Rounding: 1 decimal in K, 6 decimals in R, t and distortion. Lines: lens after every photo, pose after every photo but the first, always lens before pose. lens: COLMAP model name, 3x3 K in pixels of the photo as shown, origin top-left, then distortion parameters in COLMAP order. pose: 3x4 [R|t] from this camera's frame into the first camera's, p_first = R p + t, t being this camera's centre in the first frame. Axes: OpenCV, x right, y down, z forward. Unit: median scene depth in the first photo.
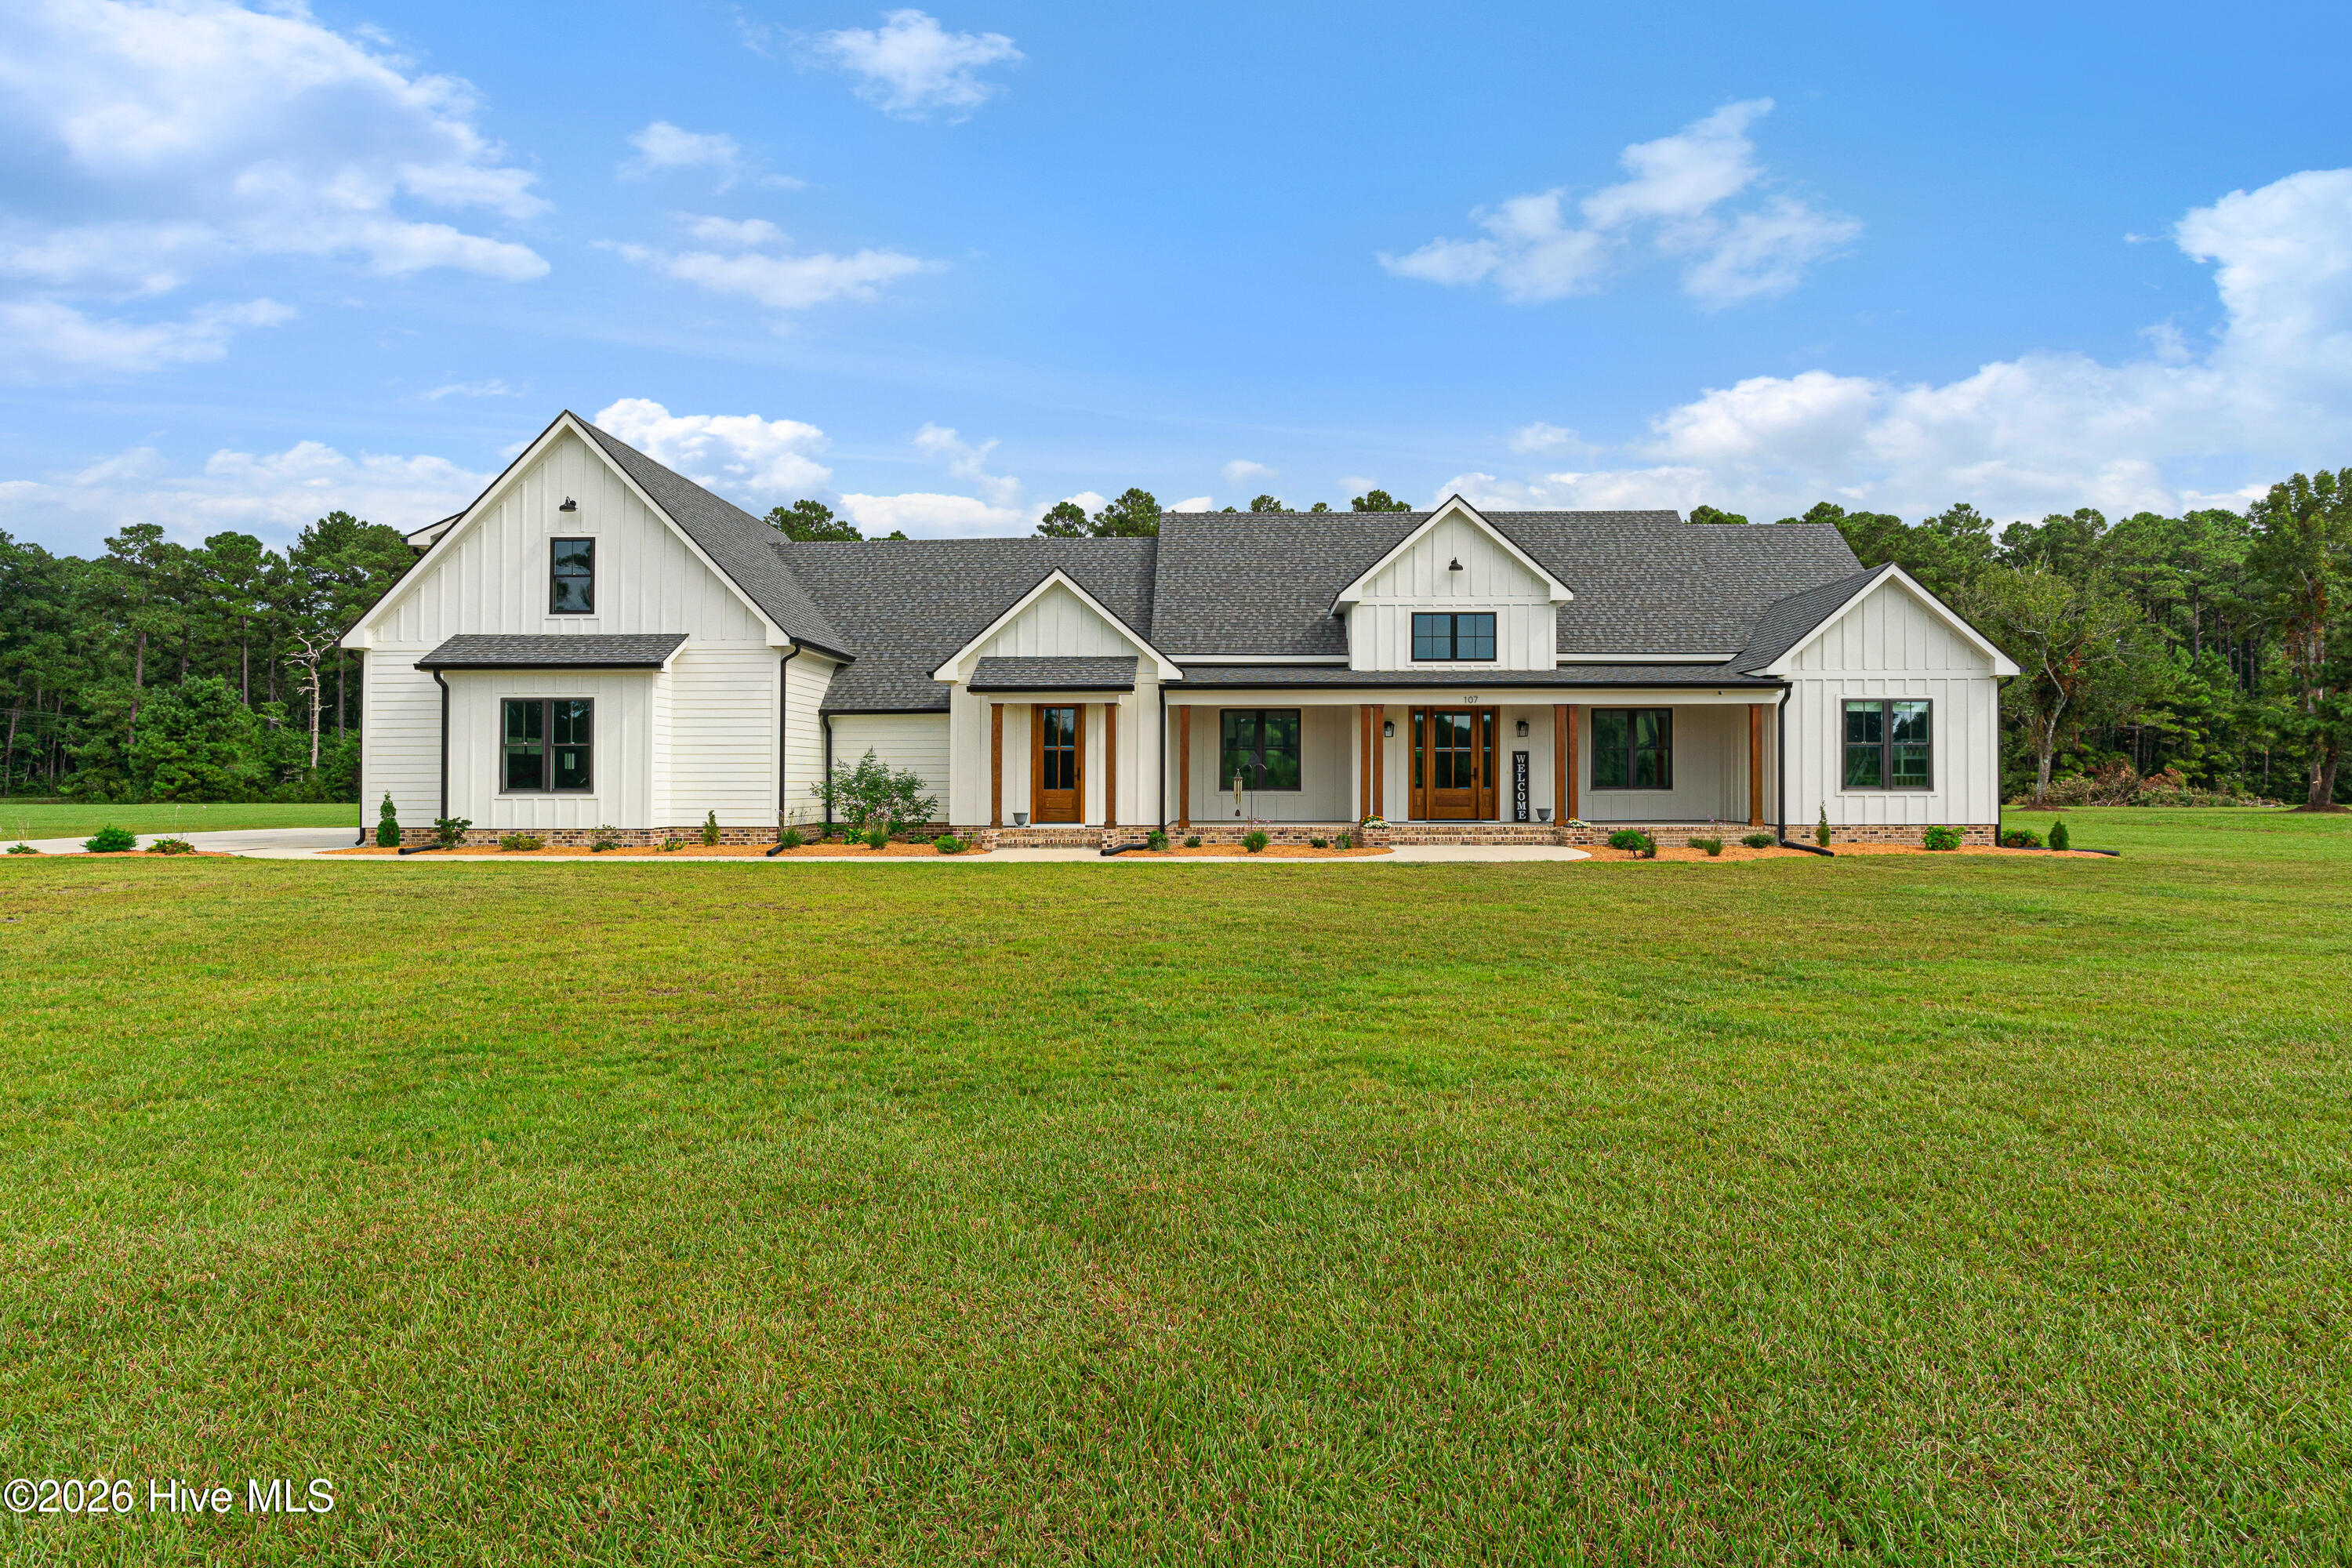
lens RADIAL K [[1420.4, 0, 1173.6], [0, 1420.4, 782.8], [0, 0, 1]] dist [-0.015829, -0.000050]
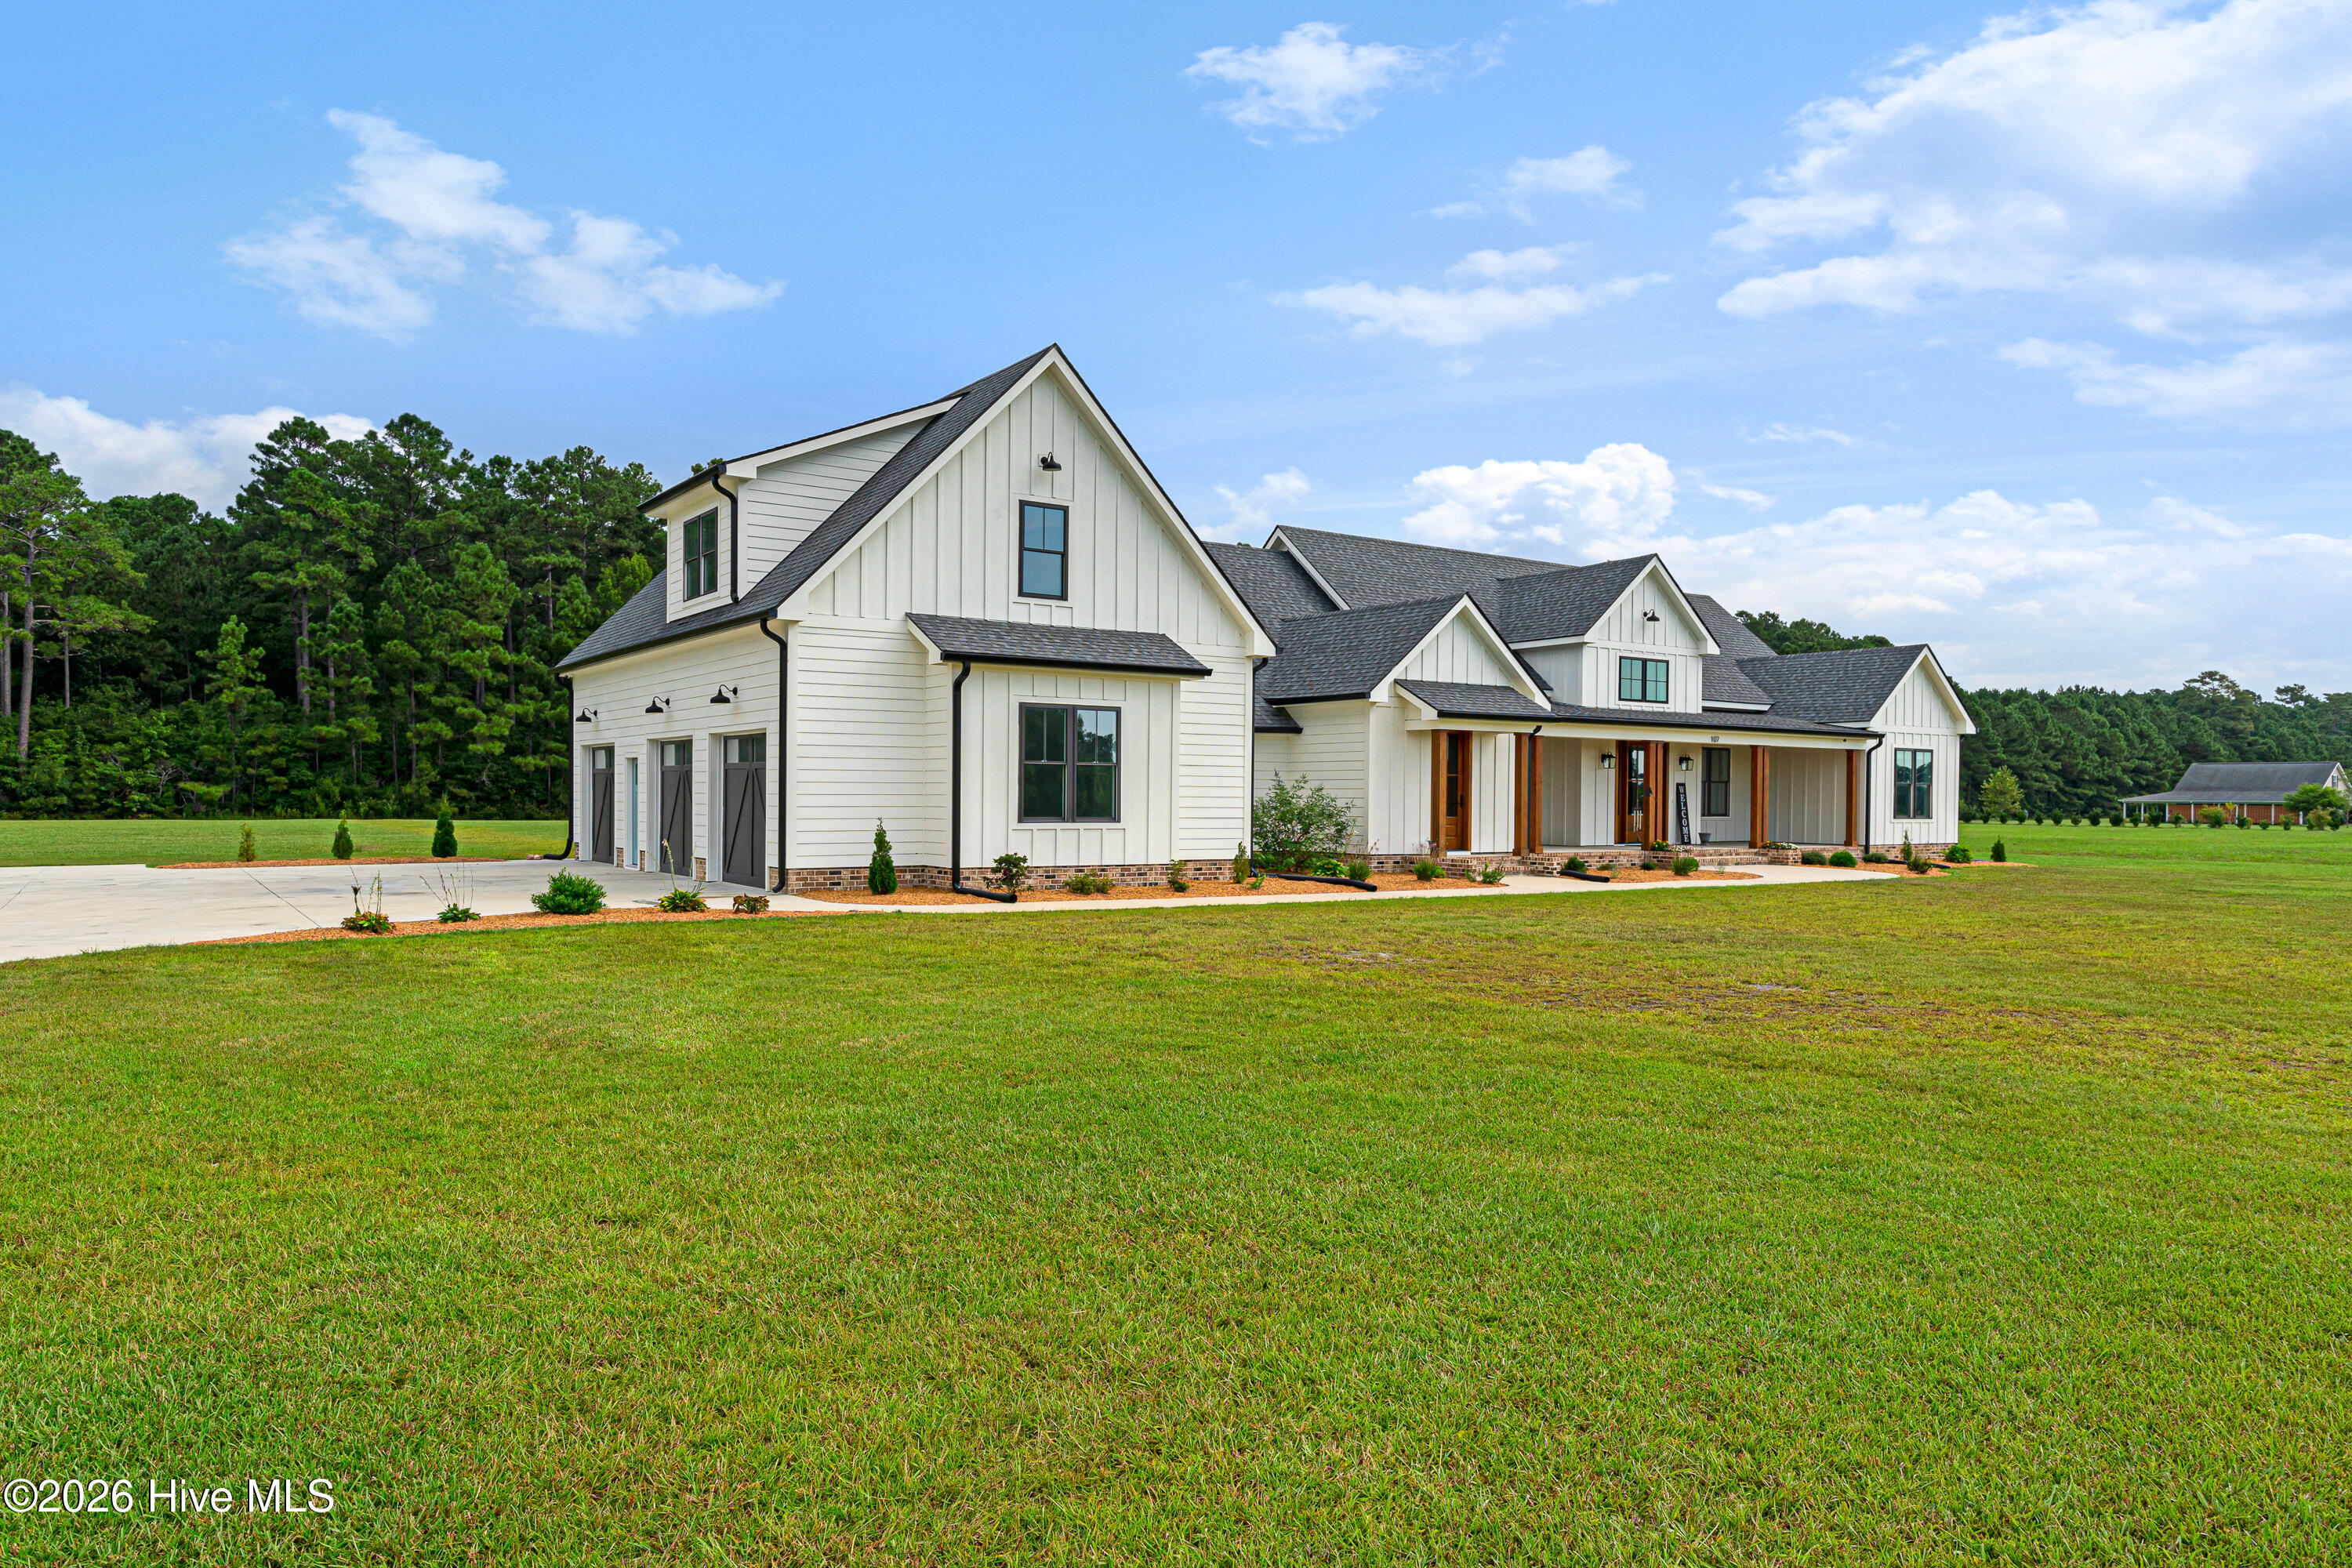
lens RADIAL K [[1579.4, 0, 1109.8], [0, 1579.4, 893.8], [0, 0, 1]] dist [-0.008455, -0.004600]
pose [[0.807599, -0.028798, 0.589029, -0.933270], [-0.010075, 0.997988, 0.062604, -0.008330], [-0.589646, -0.056494, 0.805684, 0.243346]]
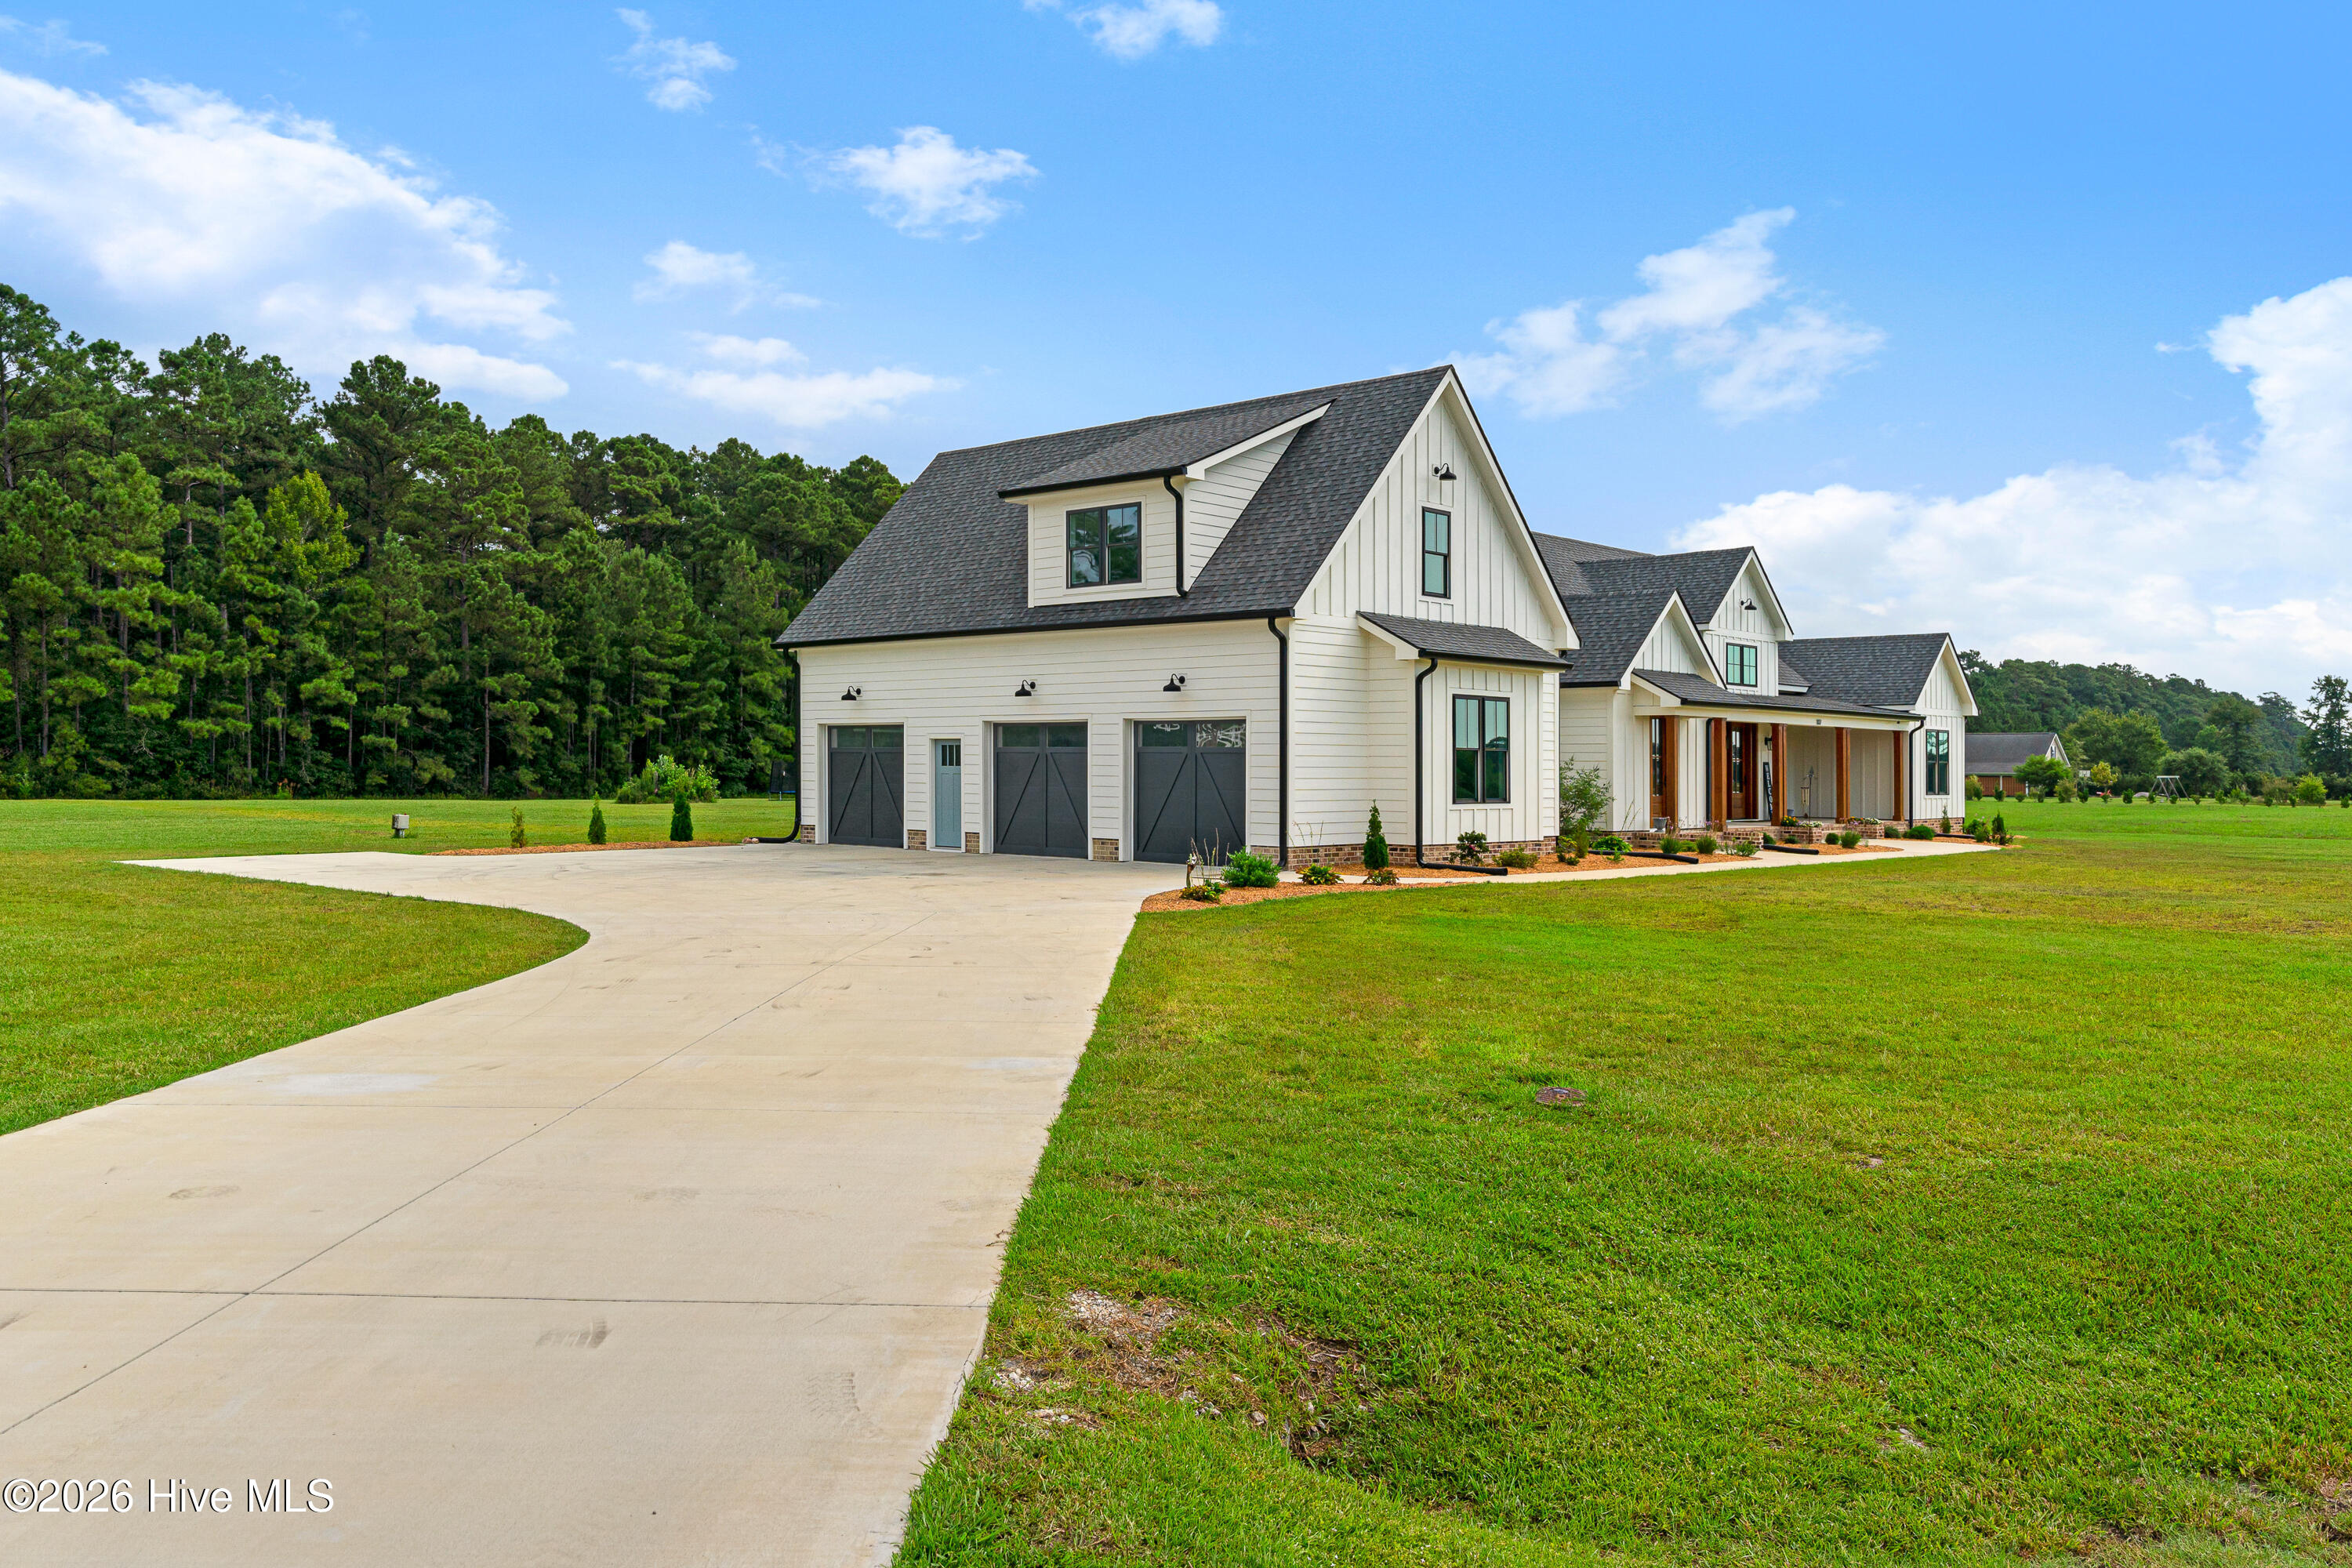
lens RADIAL K [[1947.4, 0, 1099.6], [0, 1947.4, 830.3], [0, 0, 1]] dist [-0.017894, -0.008510]
pose [[0.641412, -0.017731, 0.766991, -1.490595], [-0.010538, 0.999435, 0.031918, -0.011621], [-0.767124, -0.028555, 0.640863, 0.386182]]
